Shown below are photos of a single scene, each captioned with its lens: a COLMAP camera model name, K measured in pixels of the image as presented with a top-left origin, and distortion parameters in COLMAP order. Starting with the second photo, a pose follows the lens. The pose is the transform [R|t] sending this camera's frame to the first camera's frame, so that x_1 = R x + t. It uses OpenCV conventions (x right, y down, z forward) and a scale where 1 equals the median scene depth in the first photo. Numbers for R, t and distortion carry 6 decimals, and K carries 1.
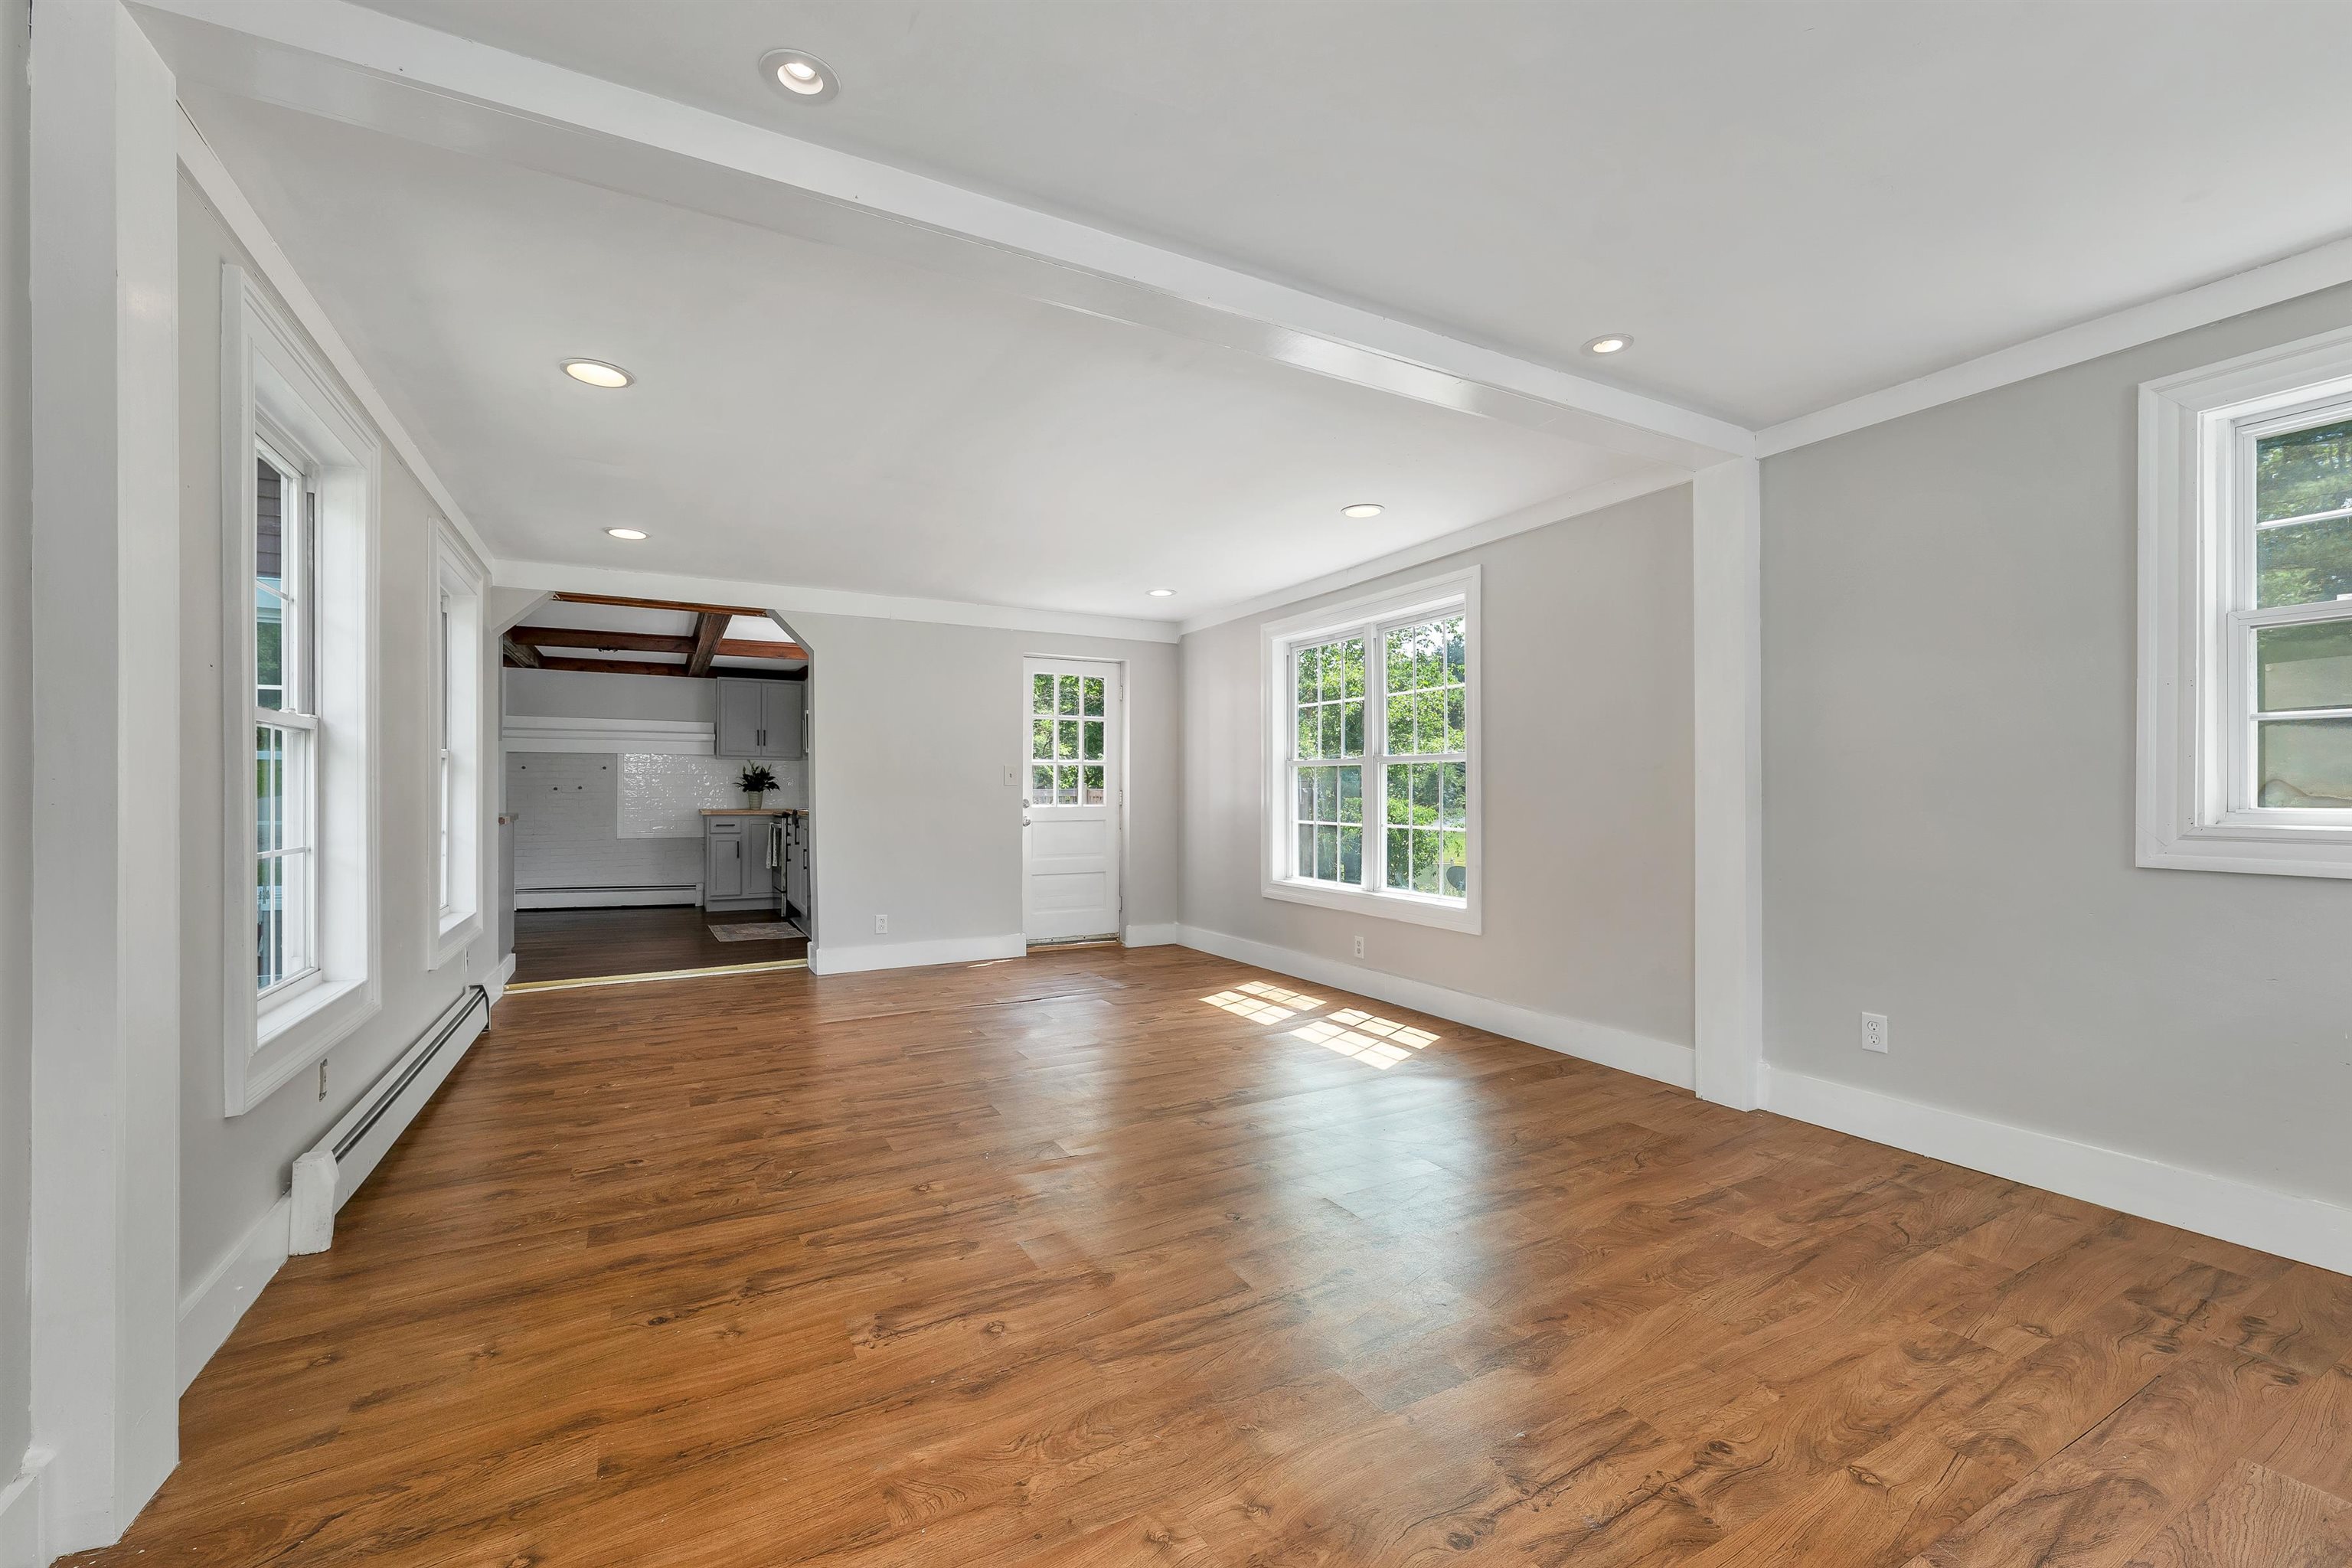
lens RADIAL K [[966.5, 0, 1173.8], [0, 966.5, 786.5], [0, 0, 1]] dist [0.002720, 0.000220]
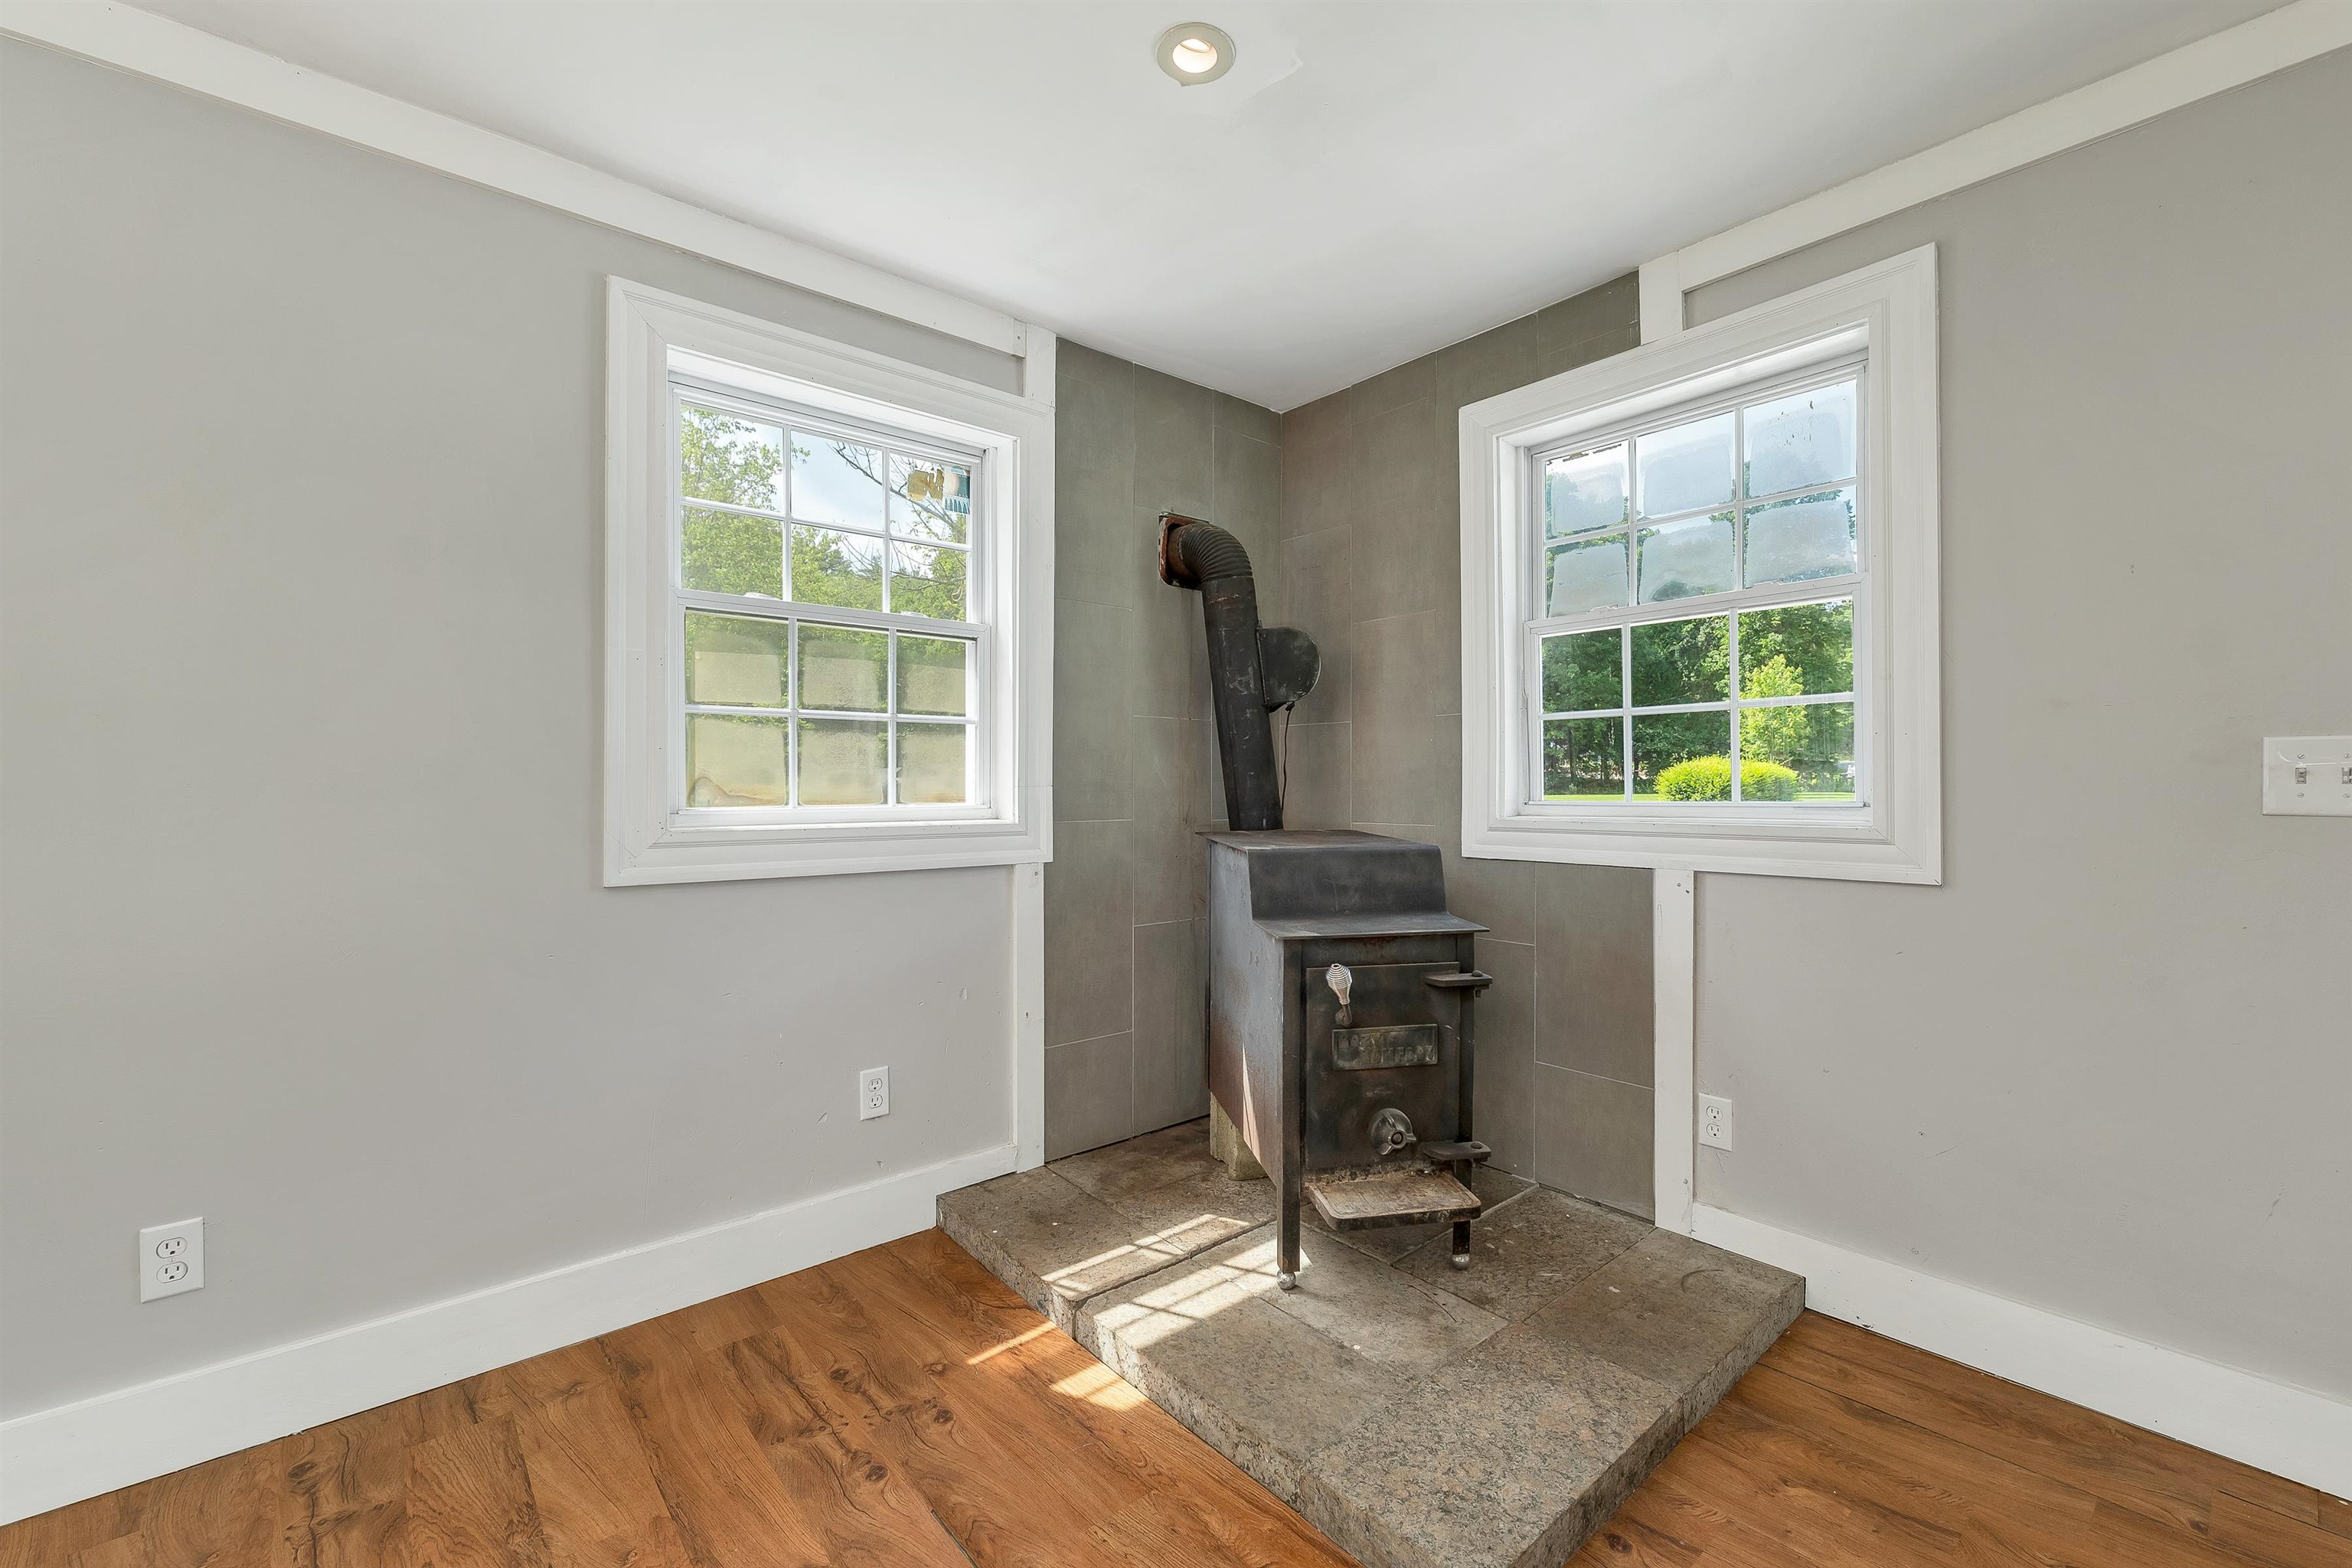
lens RADIAL K [[966.5, 0, 1173.8], [0, 966.5, 786.5], [0, 0, 1]] dist [0.002720, 0.000220]
pose [[-0.200233, 0.003588, 0.979742, 0.116326], [-0.002782, 0.999987, -0.004230, 0.003192], [-0.979744, -0.003573, -0.200221, 0.620727]]
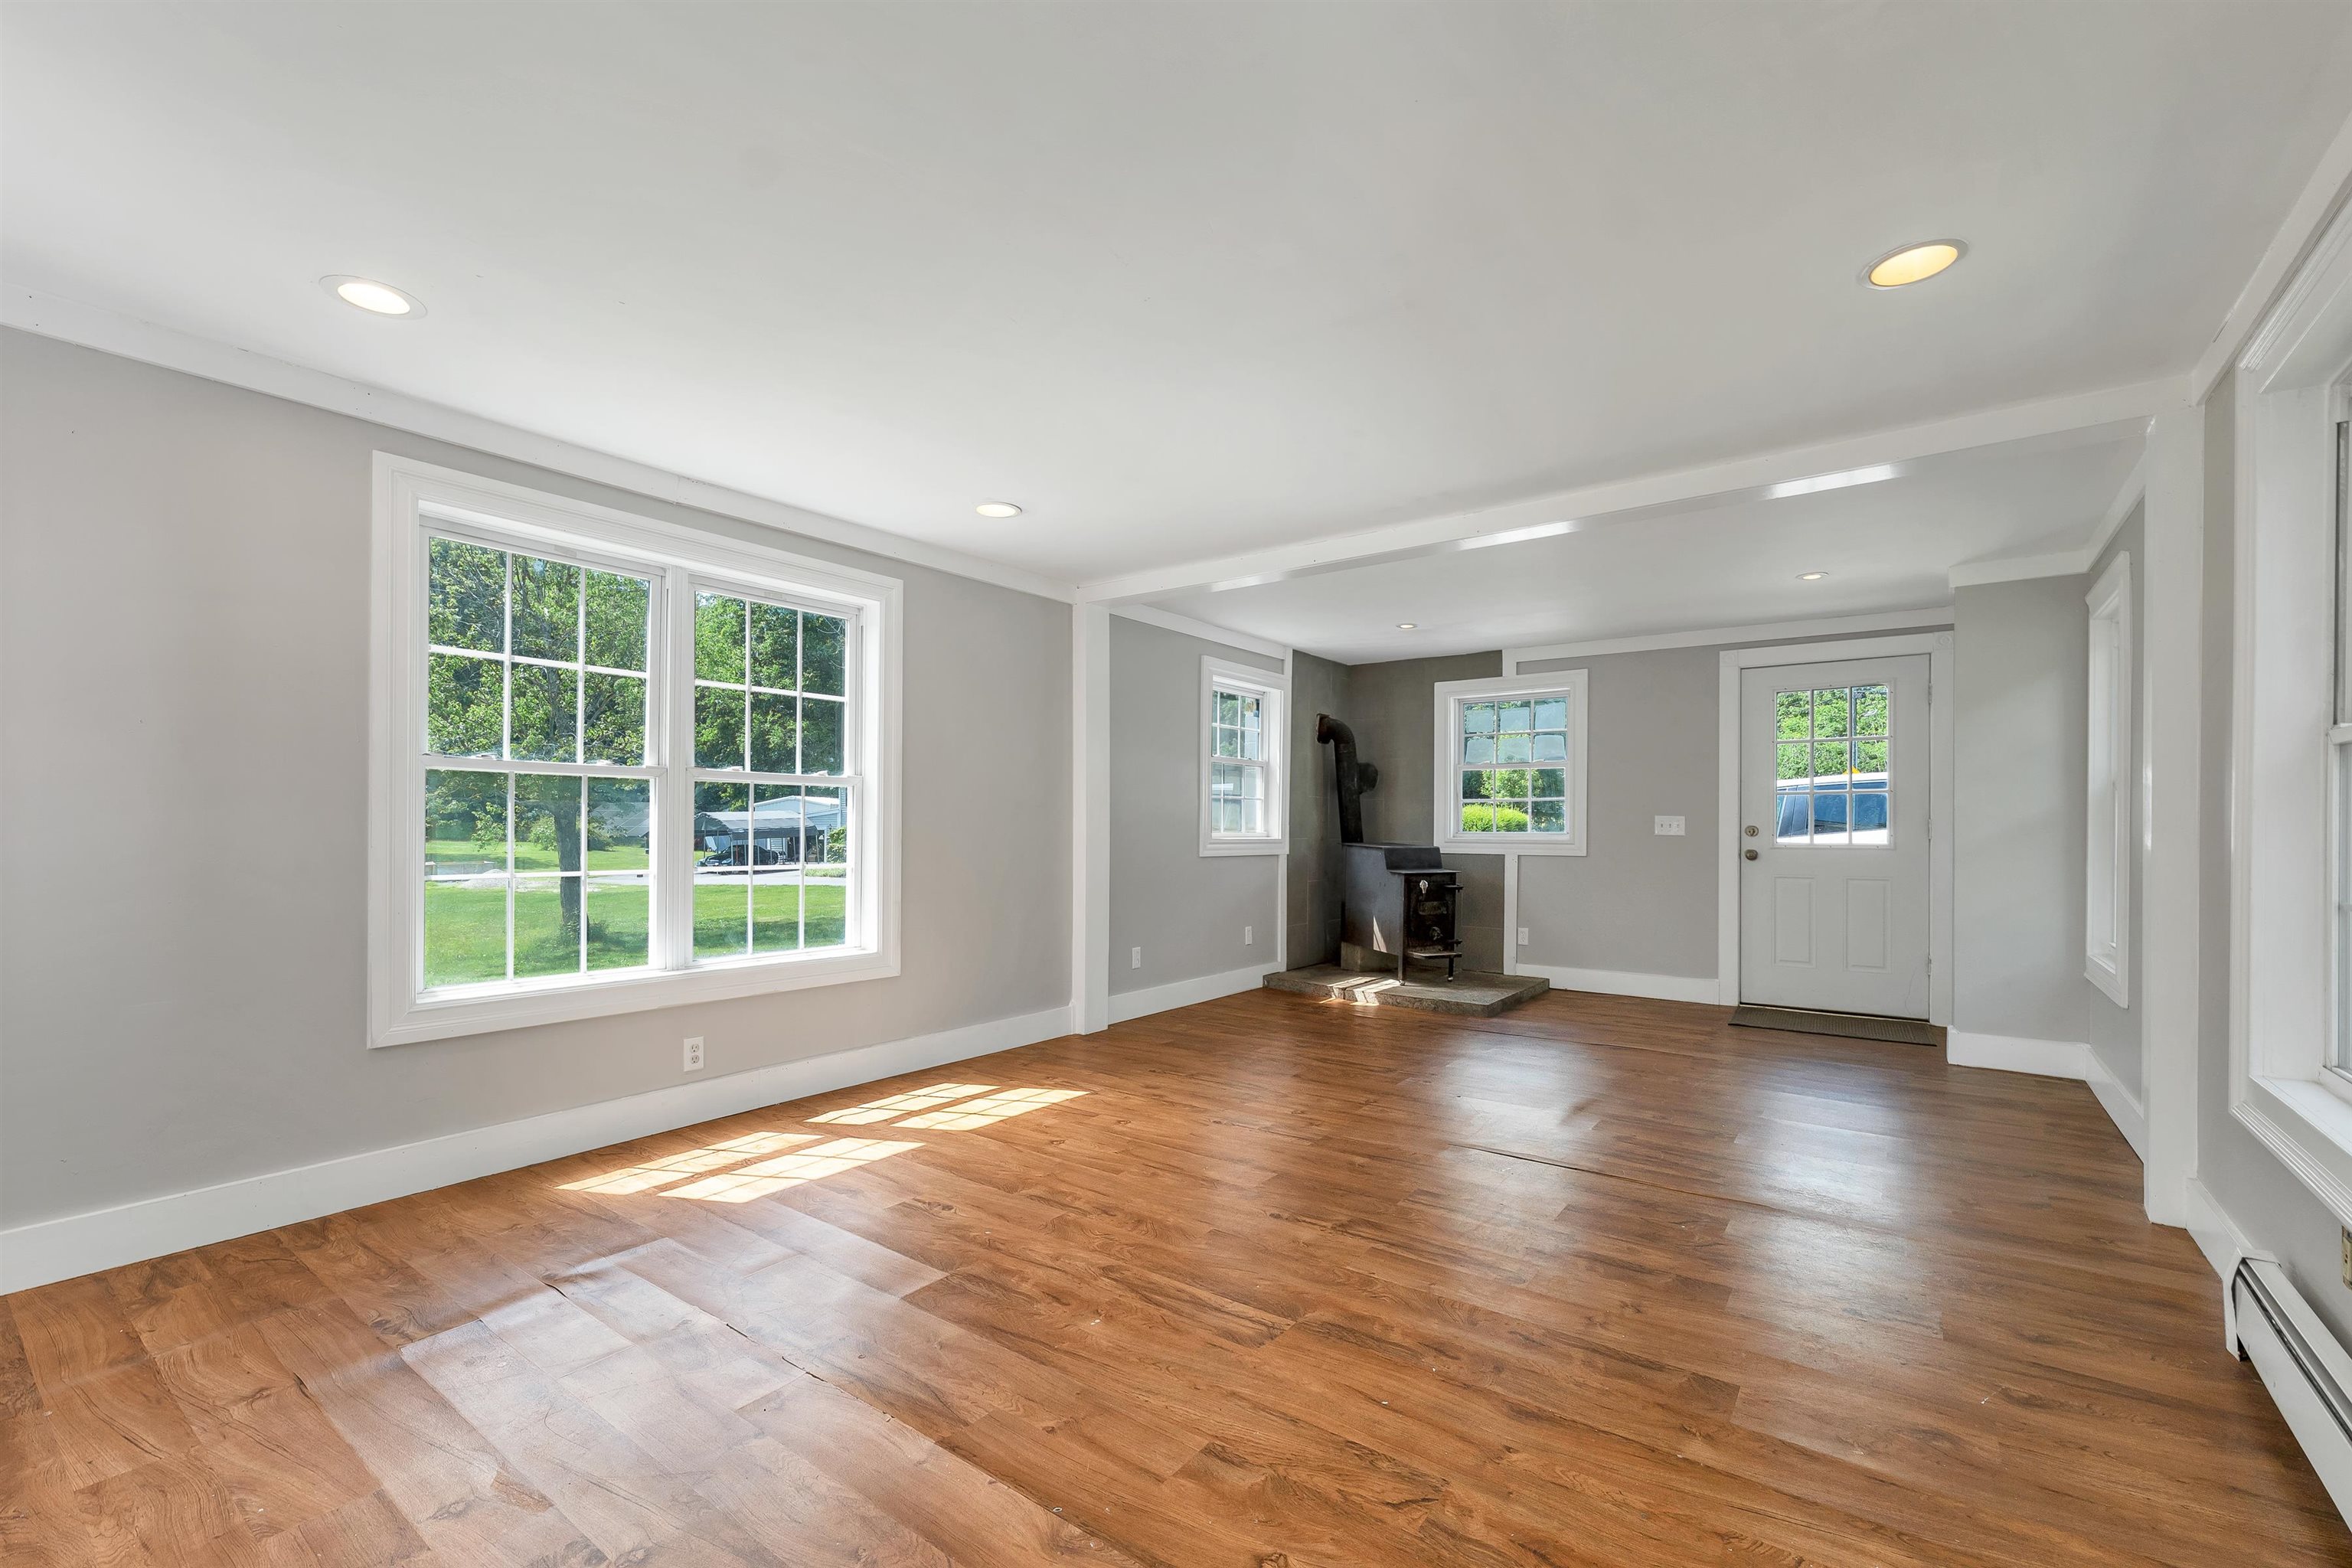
lens RADIAL K [[981.2, 0, 1169.1], [0, 981.2, 828.1], [0, 0, 1]] dist [0.001480, 0.000170]
pose [[-0.412956, -0.004778, 0.910738, -1.047699], [-0.011441, 0.999935, 0.000058, 0.011295], [-0.910679, -0.010396, -0.412984, 1.833030]]
